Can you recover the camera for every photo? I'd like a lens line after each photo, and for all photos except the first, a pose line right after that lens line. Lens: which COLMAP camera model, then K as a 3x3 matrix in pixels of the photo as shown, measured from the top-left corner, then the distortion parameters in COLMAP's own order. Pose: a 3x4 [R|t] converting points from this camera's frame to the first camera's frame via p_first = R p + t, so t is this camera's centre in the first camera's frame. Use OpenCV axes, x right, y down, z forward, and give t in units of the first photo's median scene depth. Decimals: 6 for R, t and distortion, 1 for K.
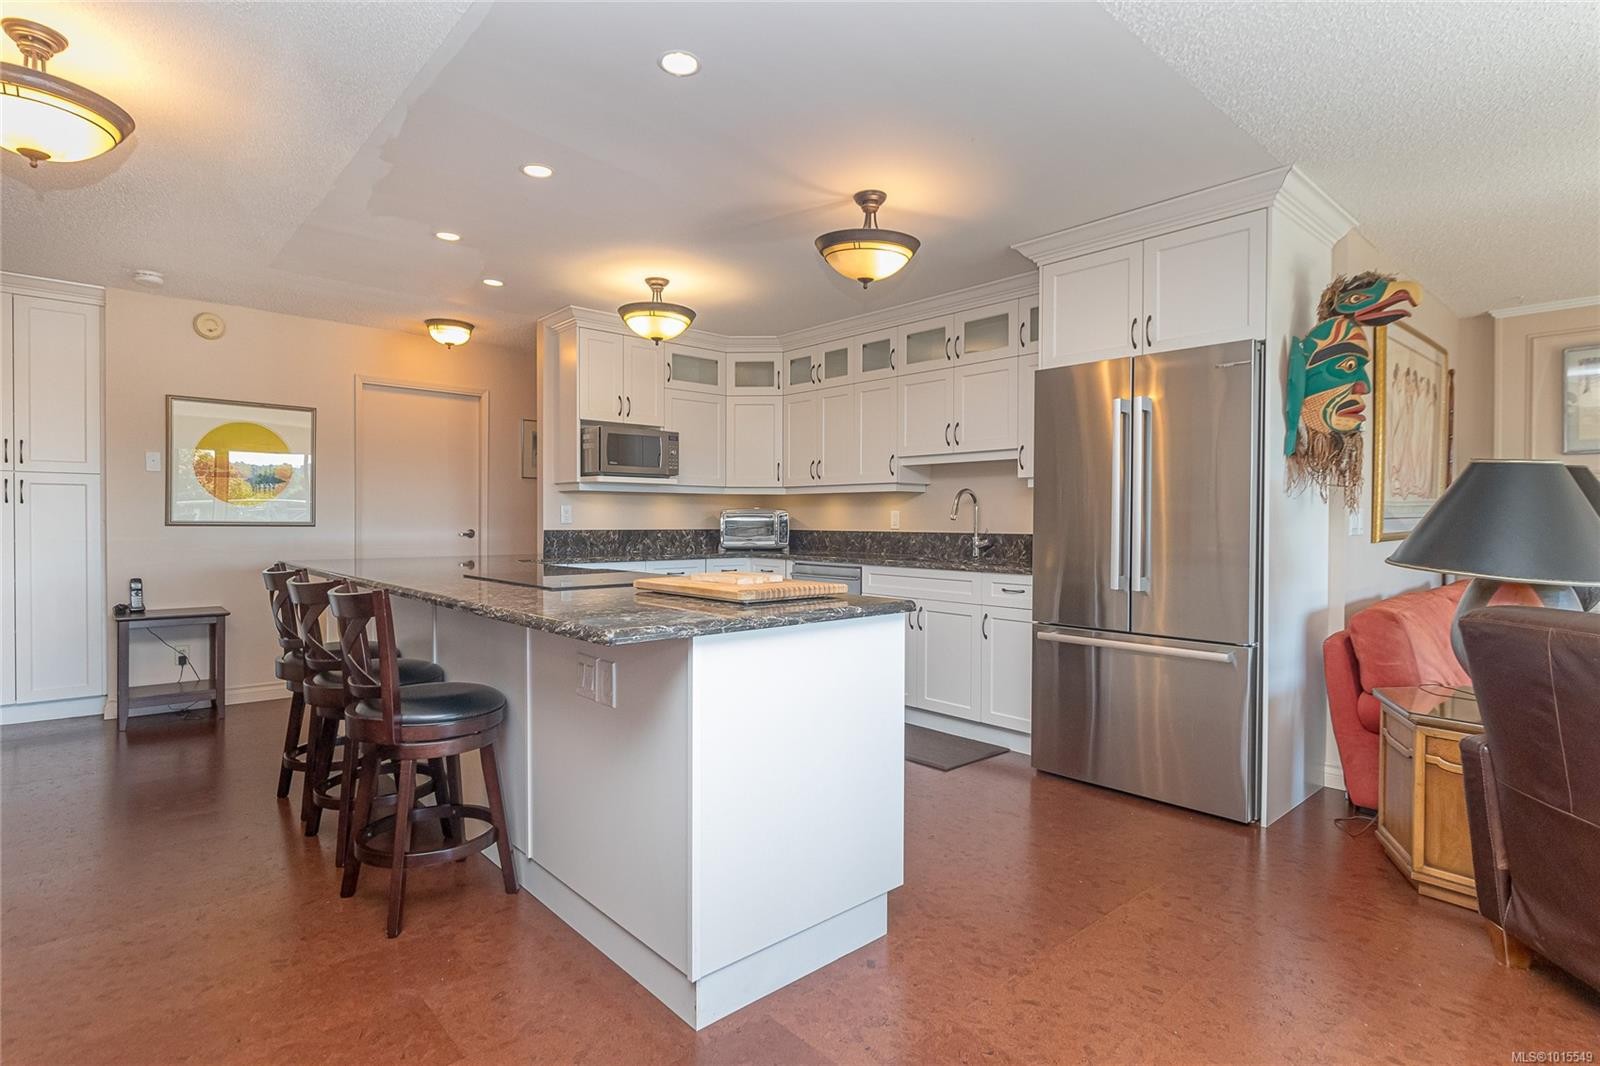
lens RADIAL K [[811.4, 0, 798.3], [0, 811.4, 530.3], [0, 0, 1]] dist [0.001156, 0.000511]
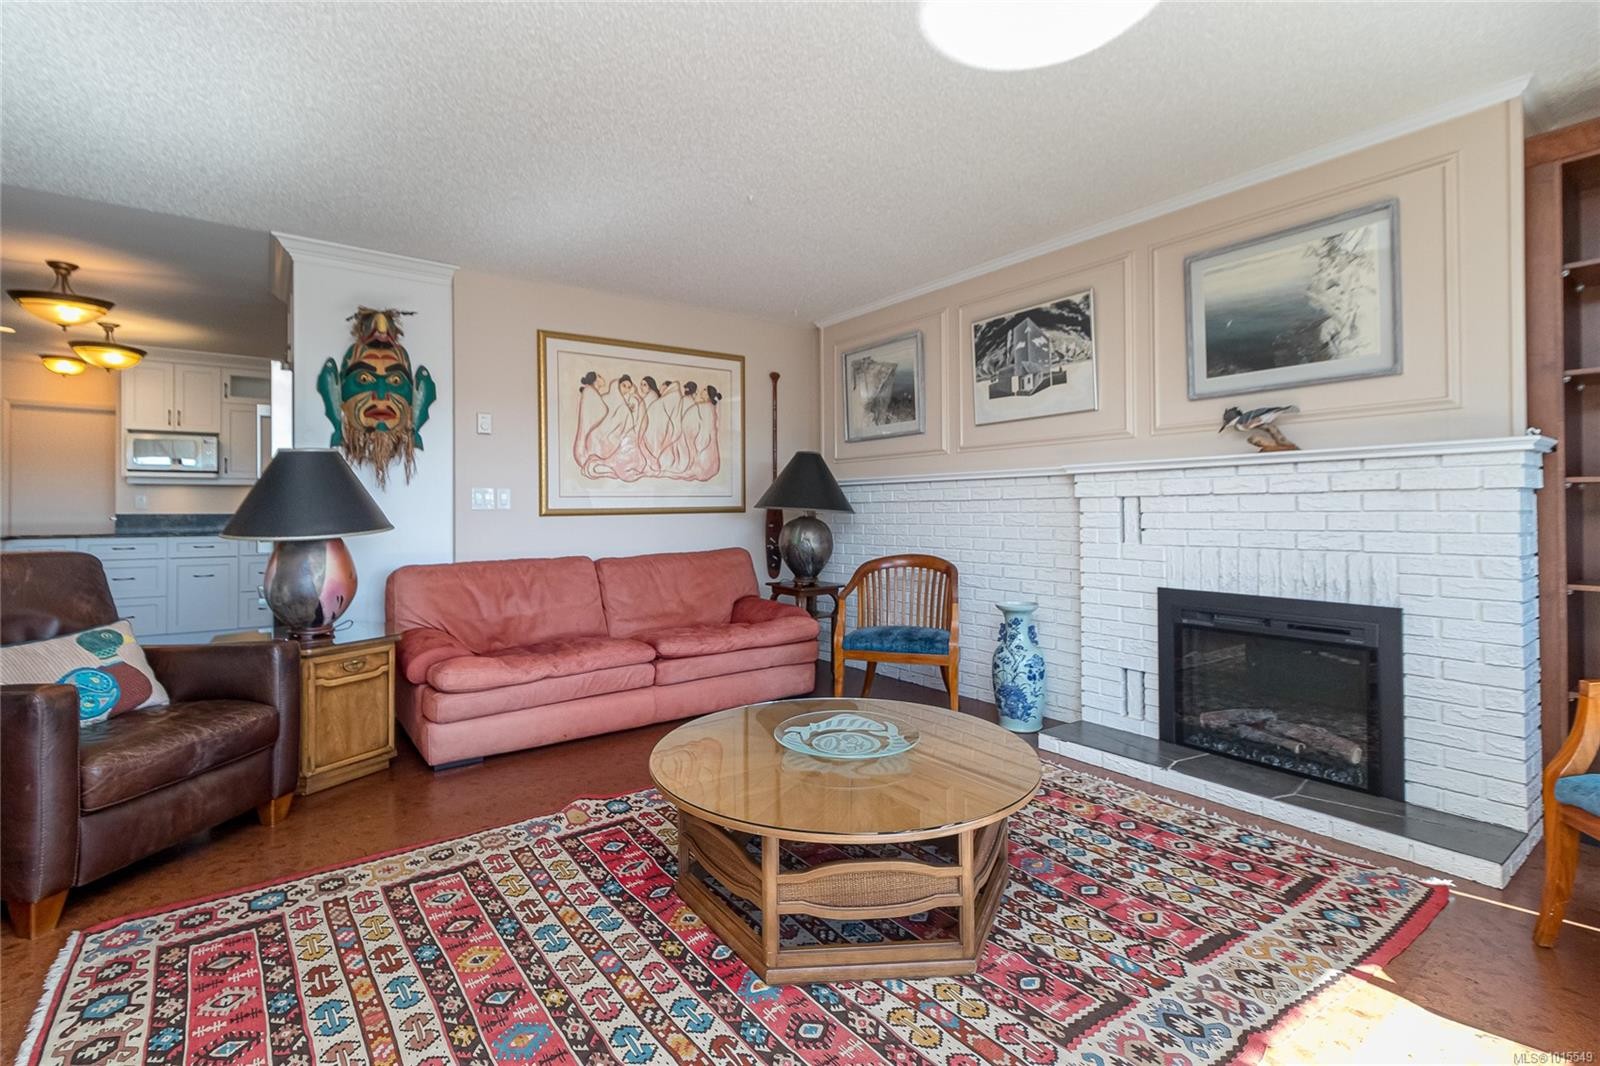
lens RADIAL K [[729.1, 0, 786.1], [0, 729.1, 504.7], [0, 0, 1]] dist [0.007407, -0.001761]
pose [[0.994616, -0.009689, -0.103177, 0.879611], [0.007345, 0.999707, -0.023081, 0.019630], [0.103370, 0.022199, 0.994395, -0.058438]]
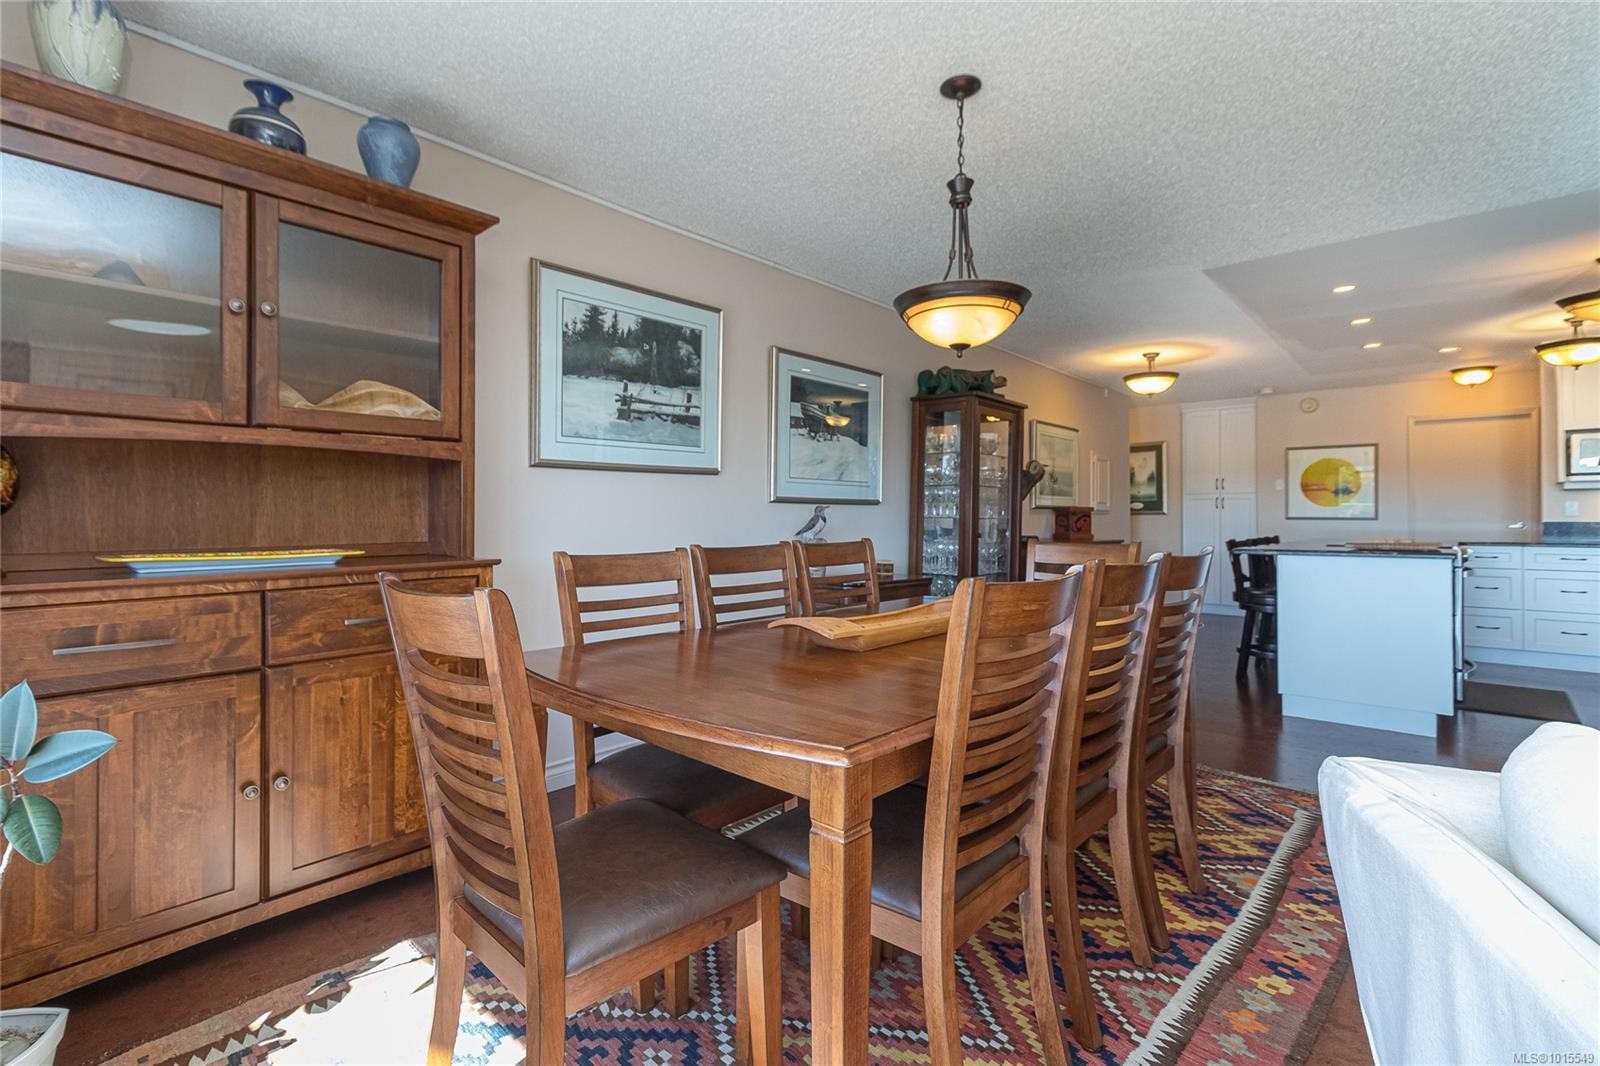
lens RADIAL K [[729.1, 0, 788.9], [0, 729.1, 516.9], [0, 0, 1]] dist [0.007407, -0.001761]
pose [[0.099334, -0.008901, -0.995014, 0.689020], [-0.012762, 0.999866, -0.010218, 0.018835], [0.994972, 0.013713, 0.099207, -0.258297]]
